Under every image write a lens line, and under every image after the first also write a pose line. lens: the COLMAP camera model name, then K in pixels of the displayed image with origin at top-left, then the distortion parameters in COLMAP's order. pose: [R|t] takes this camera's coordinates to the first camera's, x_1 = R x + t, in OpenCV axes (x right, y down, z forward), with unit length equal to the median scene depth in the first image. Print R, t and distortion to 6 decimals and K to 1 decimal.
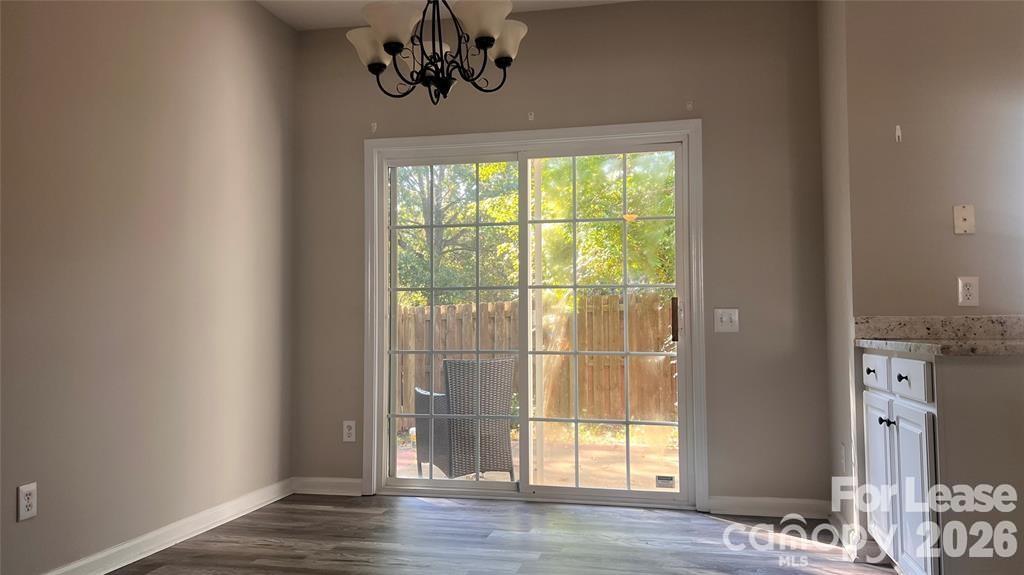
lens RADIAL K [[766.2, 0, 513.1], [0, 766.2, 286.4], [0, 0, 1]] dist [0.029331, -0.028653]
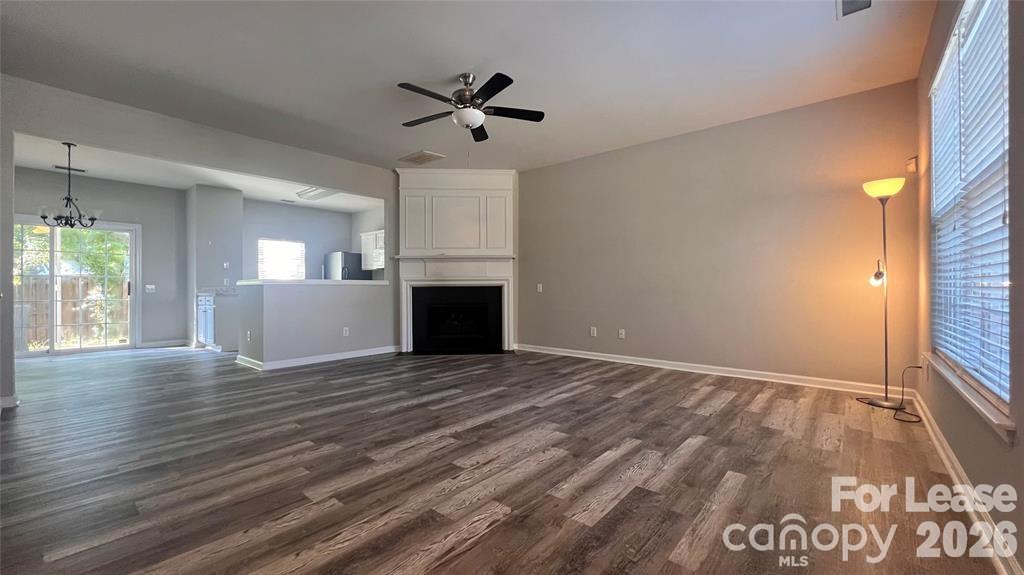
lens RADIAL K [[407.1, 0, 512.4], [0, 407.1, 286.0], [0, 0, 1]] dist [-0.001849, -0.000008]
pose [[0.459153, 0.005837, 0.888338, -0.554532], [-0.040504, 0.999076, 0.014371, -0.054299], [-0.887433, -0.042580, 0.458965, -1.165010]]
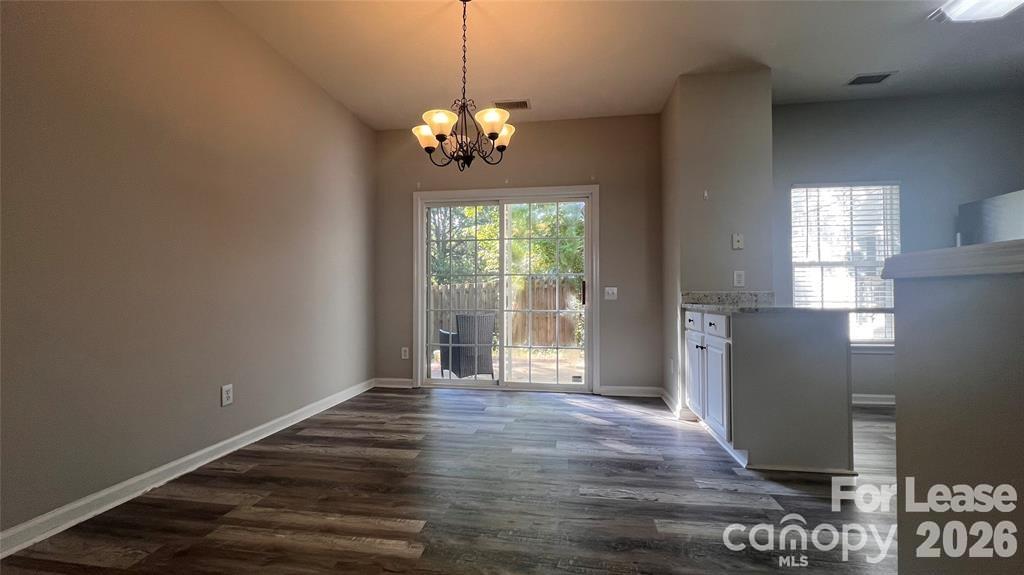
lens RADIAL K [[407.1, 0, 511.3], [0, 407.1, 290.0], [0, 0, 1]] dist [-0.001849, -0.000008]
pose [[0.997187, 0.005441, 0.074758, -0.039388], [-0.008227, 0.999281, 0.037000, 0.001098], [-0.074503, -0.037511, 0.996515, 0.029226]]
